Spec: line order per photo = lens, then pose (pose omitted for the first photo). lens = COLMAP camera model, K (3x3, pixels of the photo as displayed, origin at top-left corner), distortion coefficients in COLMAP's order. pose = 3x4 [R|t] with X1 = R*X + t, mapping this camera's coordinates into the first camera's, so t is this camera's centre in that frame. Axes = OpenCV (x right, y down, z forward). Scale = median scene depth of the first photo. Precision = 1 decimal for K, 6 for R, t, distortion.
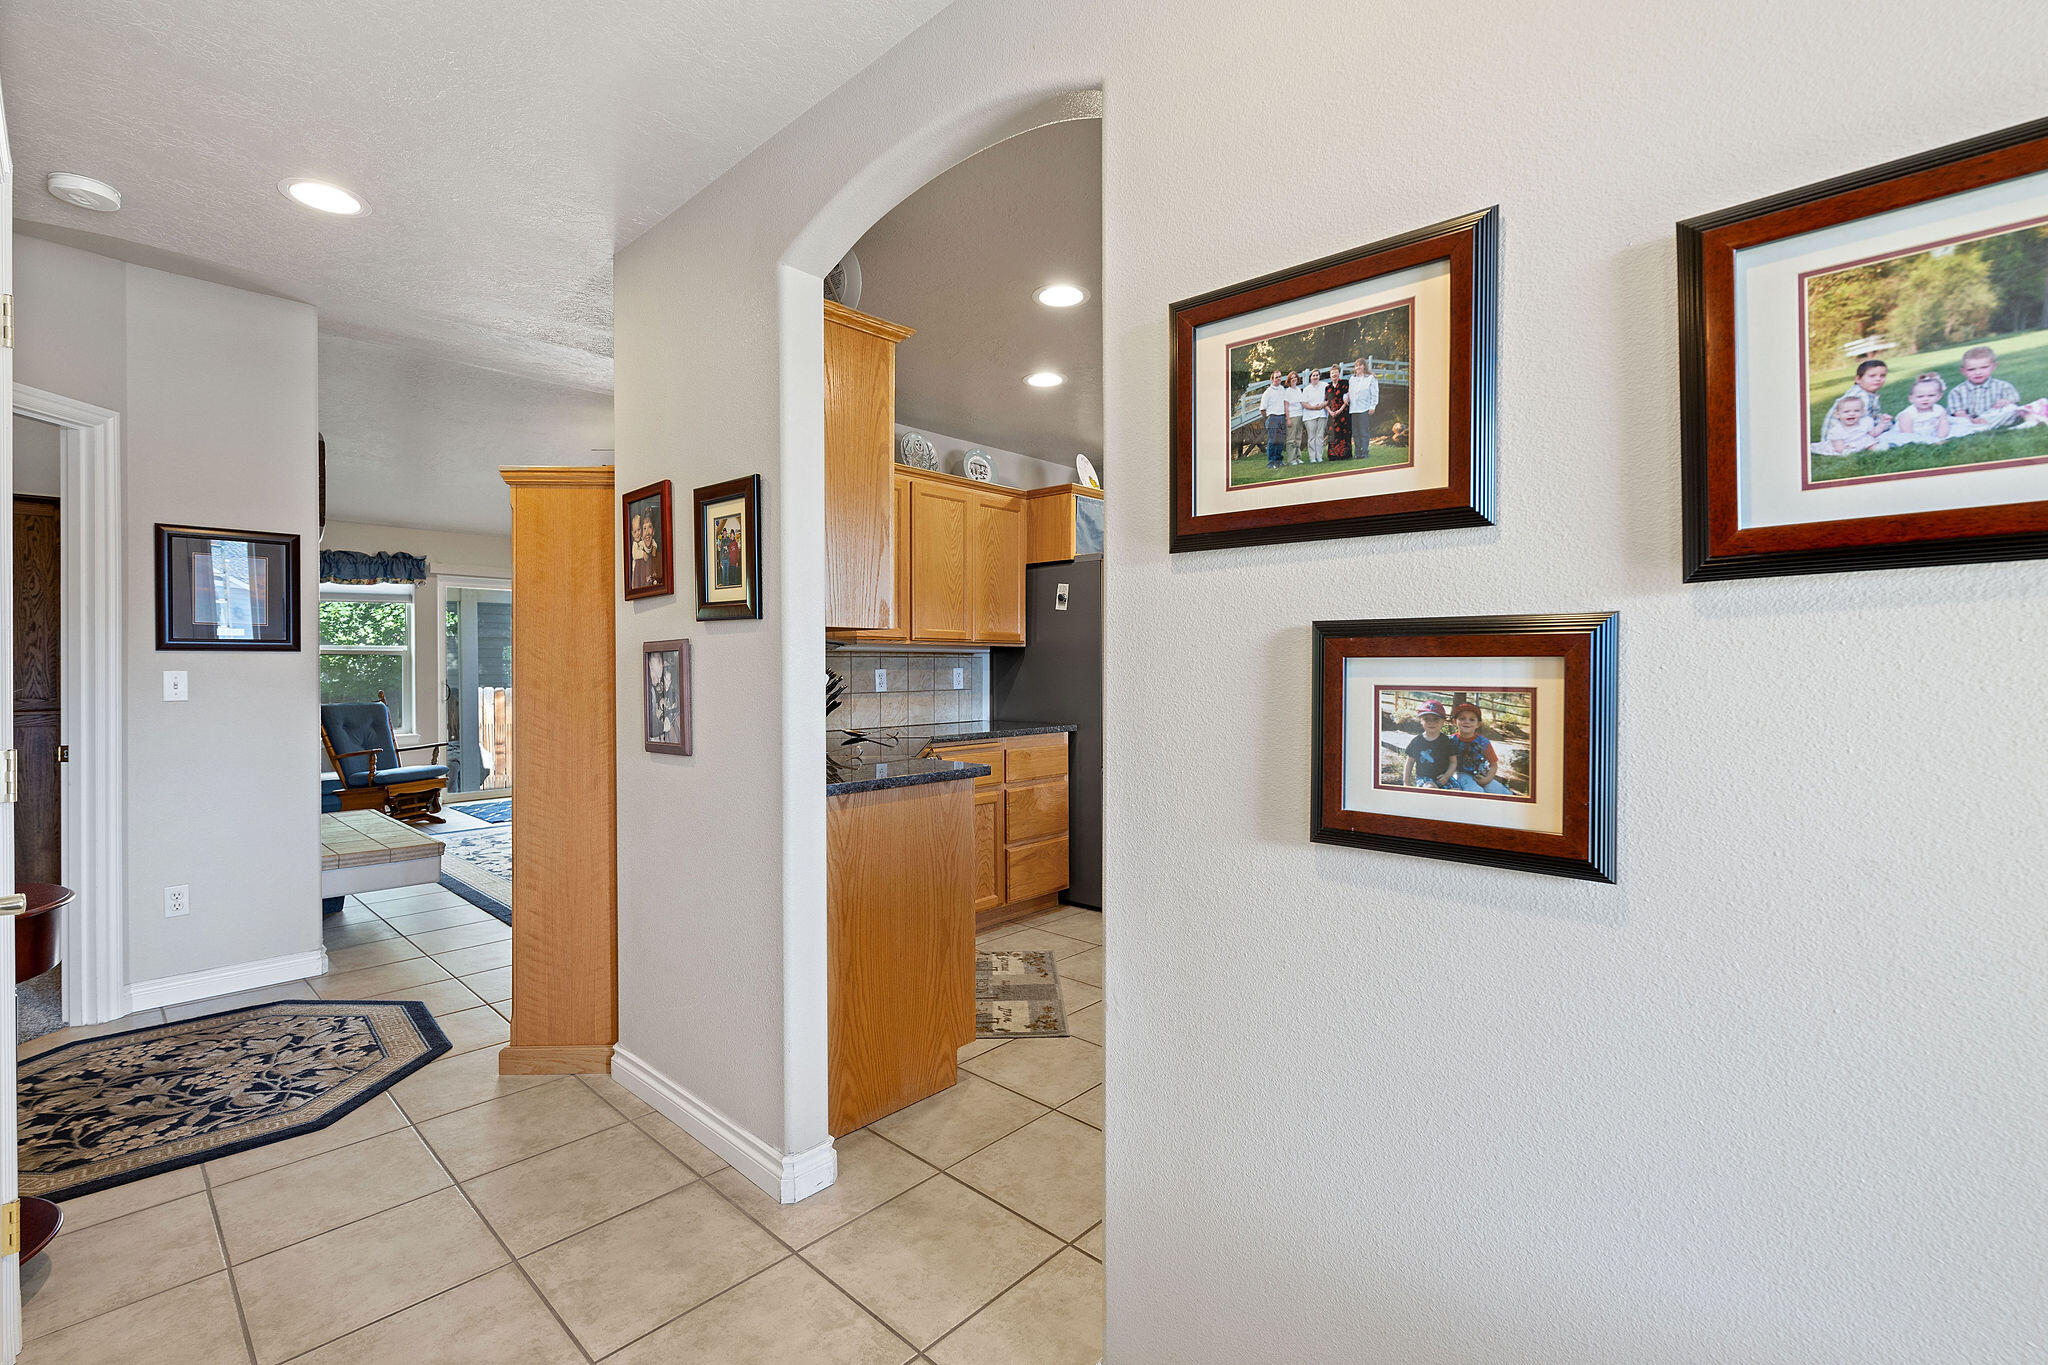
lens RADIAL K [[893.1, 0, 1024.0], [0, 893.1, 682.5], [0, 0, 1]] dist [0.000110, -0.000112]
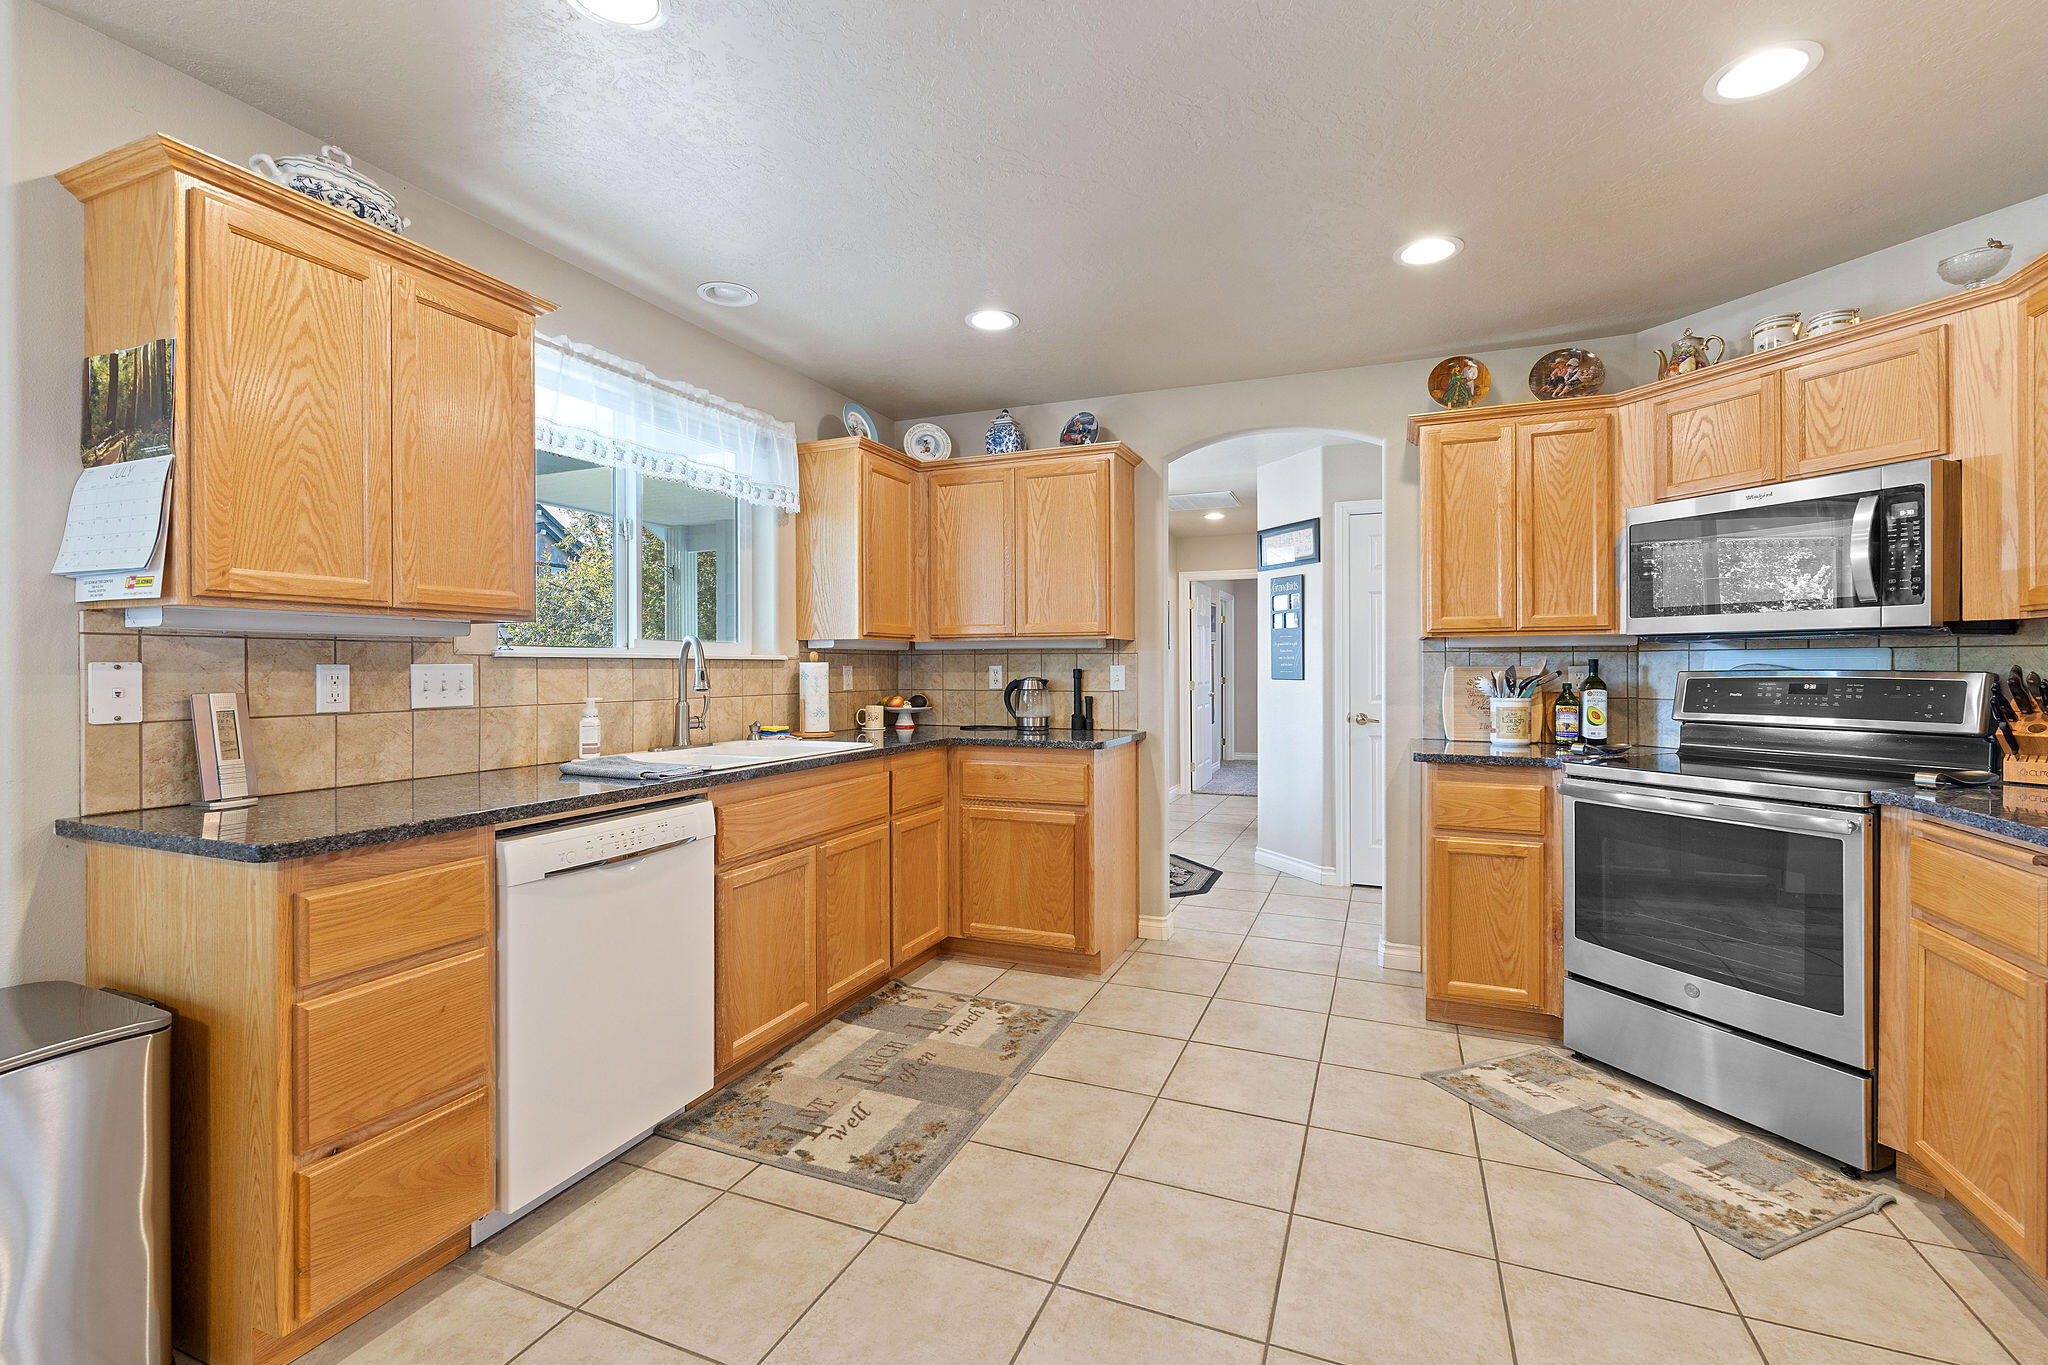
lens RADIAL K [[880.7, 0, 1031.7], [0, 880.7, 670.0], [0, 0, 1]] dist [-0.000903, 0.000294]
pose [[-0.932029, 0.003245, -0.362370, 0.717051], [-0.004401, 0.999785, 0.020273, -0.028044], [0.362358, 0.020490, -0.931814, 1.633705]]
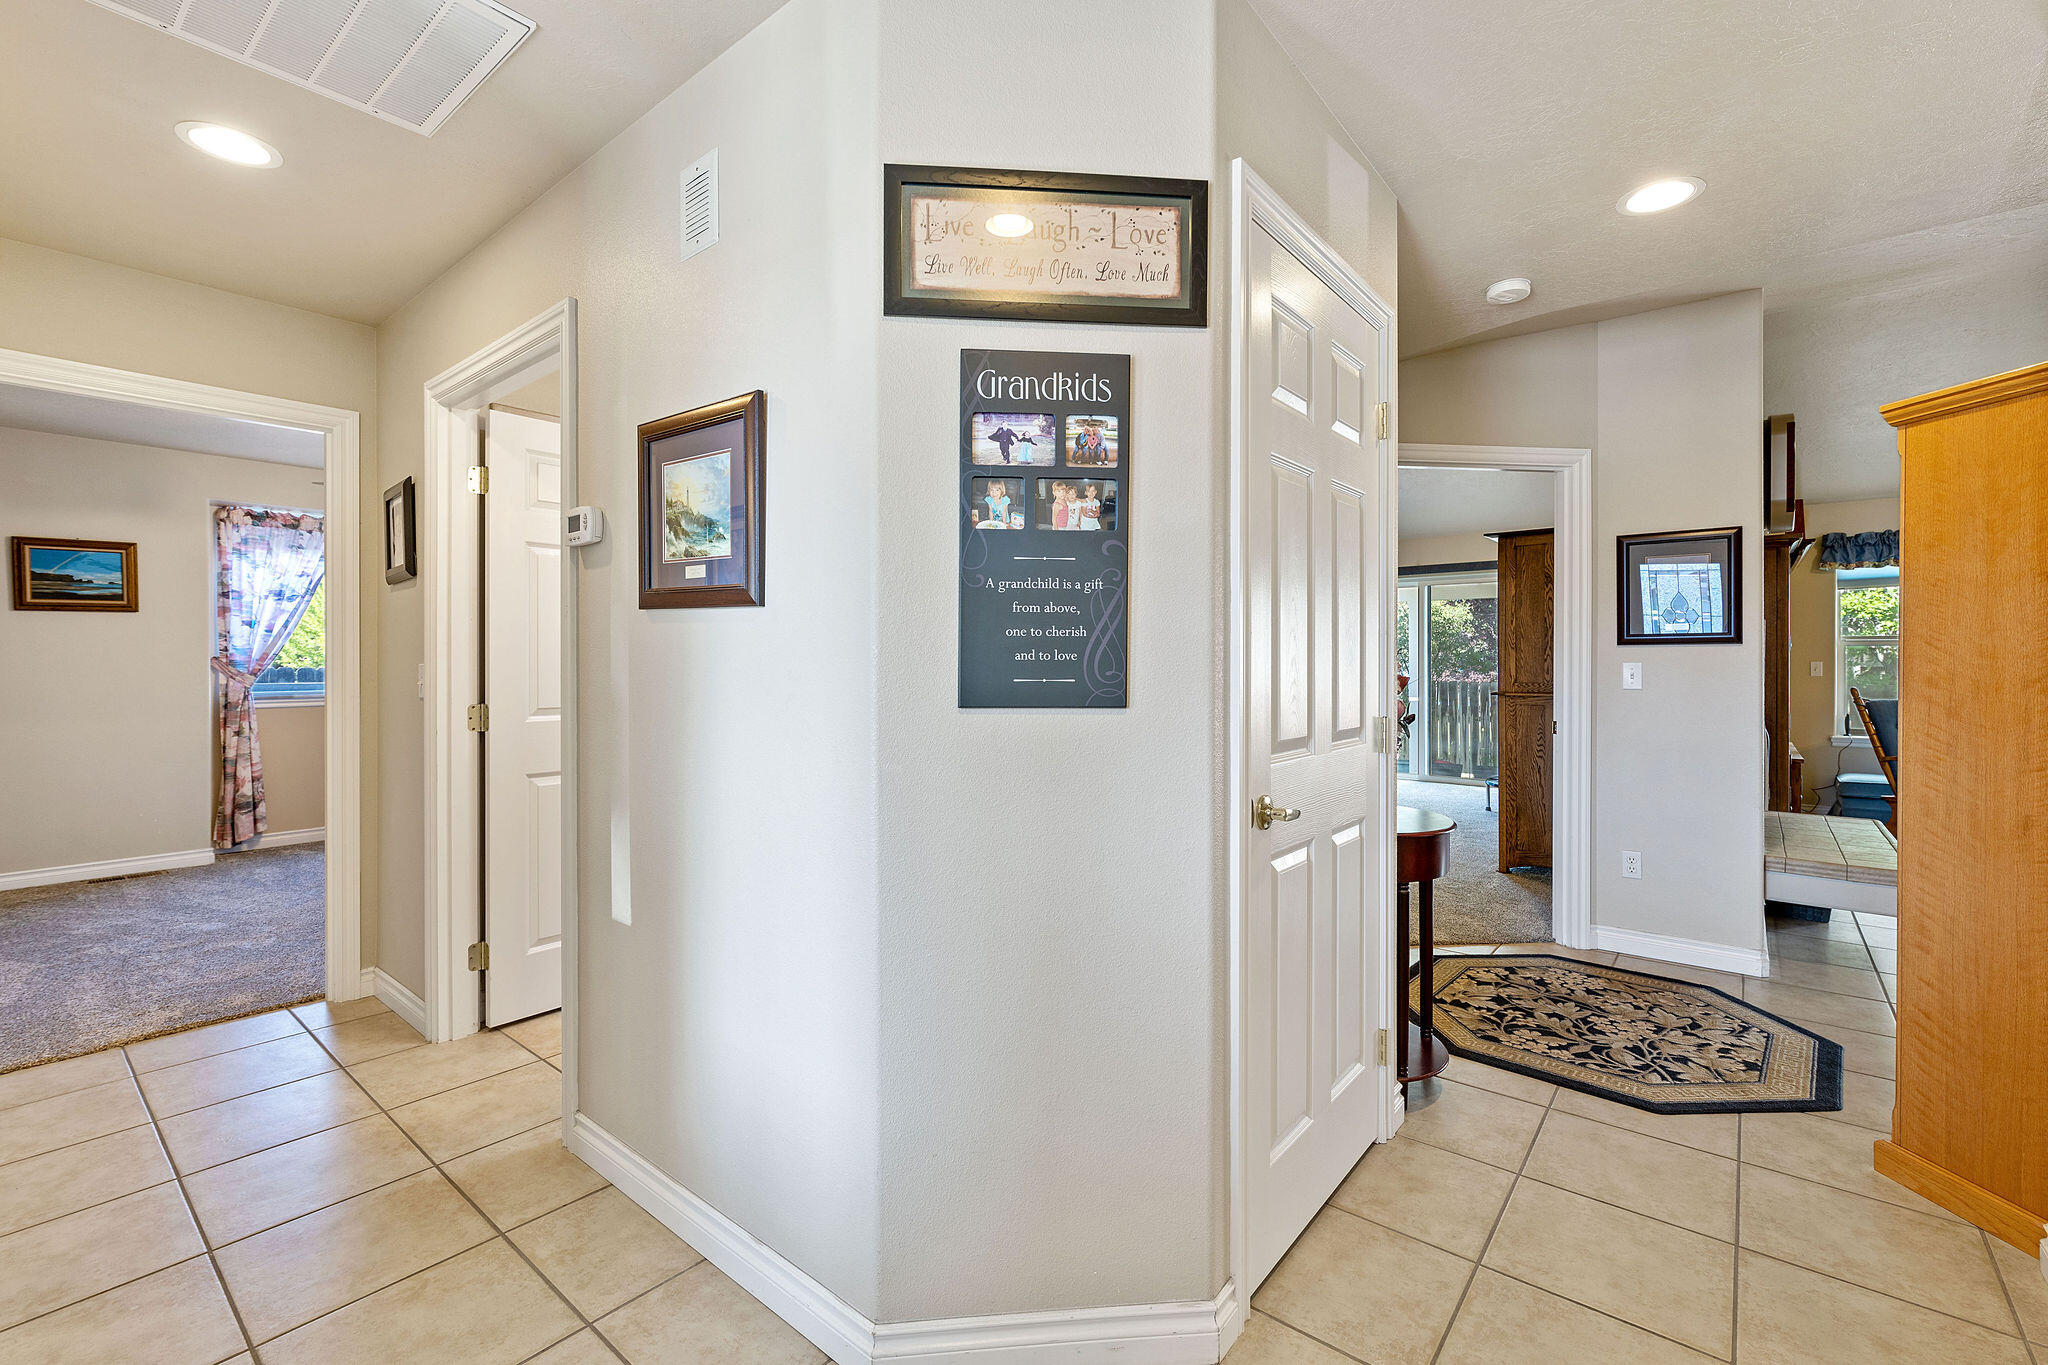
lens RADIAL K [[880.7, 0, 1031.7], [0, 880.7, 670.0], [0, 0, 1]] dist [-0.000903, 0.000294]
pose [[0.072197, 0.011543, -0.997324, 0.131698], [-0.016800, 0.999805, 0.010356, -0.002881], [0.997249, 0.016008, 0.072377, 0.176441]]
